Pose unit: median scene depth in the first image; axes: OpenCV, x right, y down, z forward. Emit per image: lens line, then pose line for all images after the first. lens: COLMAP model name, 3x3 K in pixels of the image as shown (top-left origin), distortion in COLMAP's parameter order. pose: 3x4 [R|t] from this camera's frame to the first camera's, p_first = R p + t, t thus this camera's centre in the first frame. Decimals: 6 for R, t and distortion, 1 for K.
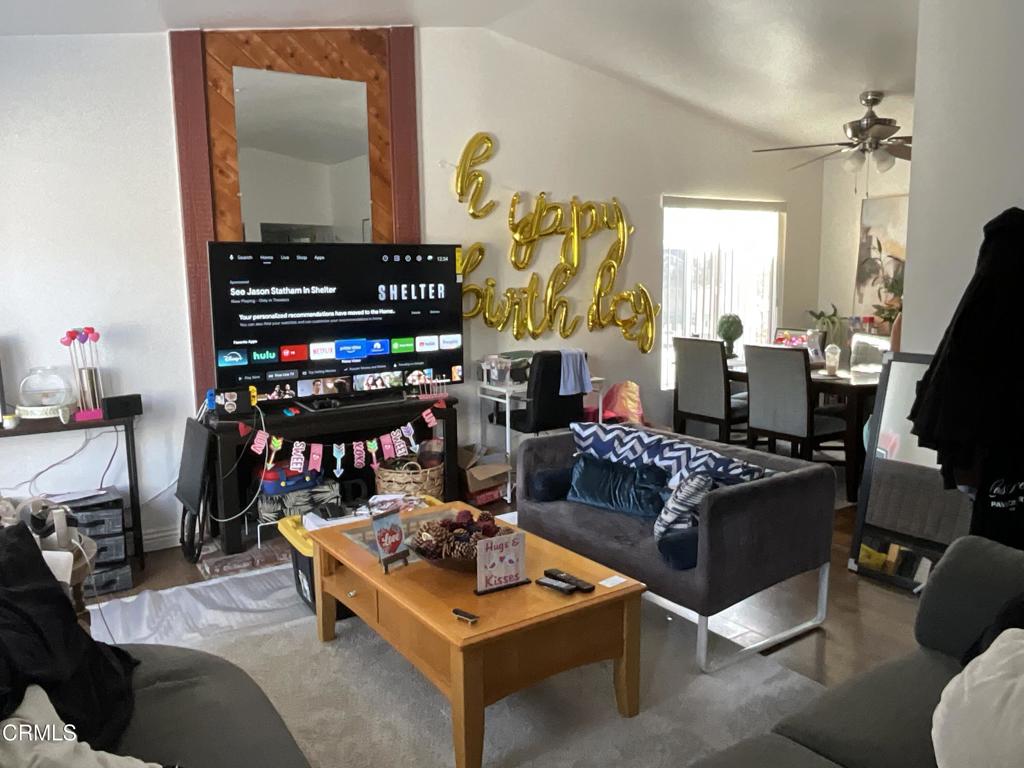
lens RADIAL K [[785.5, 0, 513.5], [0, 785.5, 385.4], [0, 0, 1]] dist [-0.010465, -0.012805]
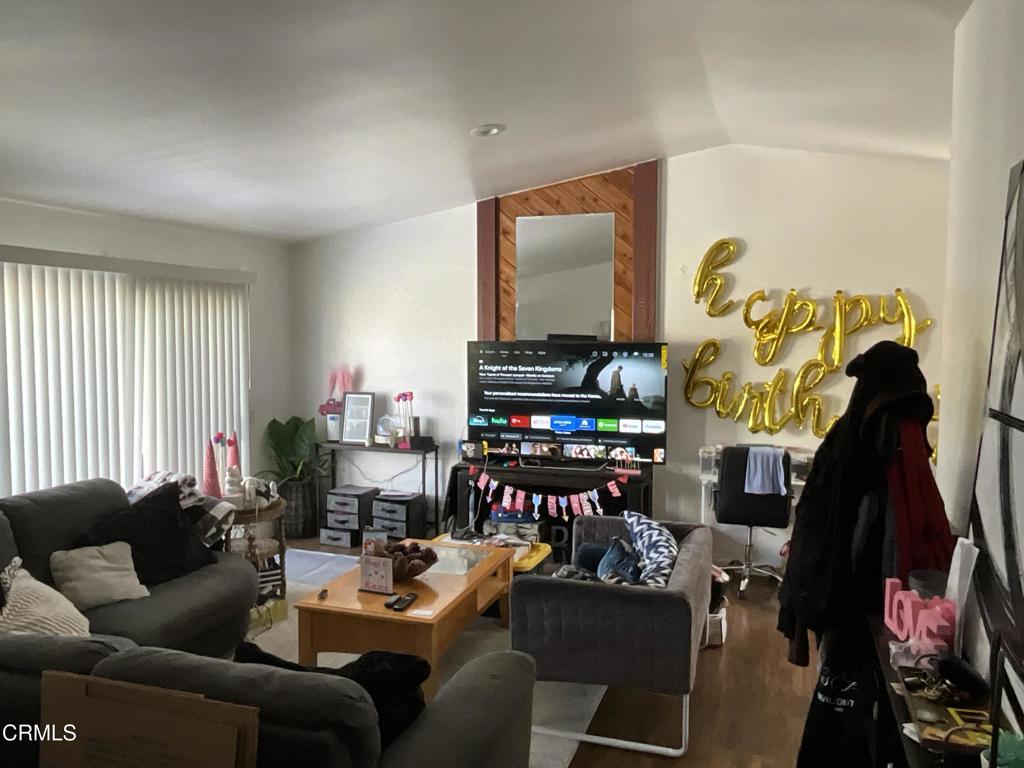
lens RADIAL K [[785.5, 0, 511.1], [0, 785.5, 381.4], [0, 0, 1]] dist [-0.010465, -0.012805]
pose [[0.593889, 0.068323, -0.801641, 0.761560], [-0.123936, 0.992264, -0.007248, -0.093970], [0.794944, 0.103657, 0.597762, 0.158319]]
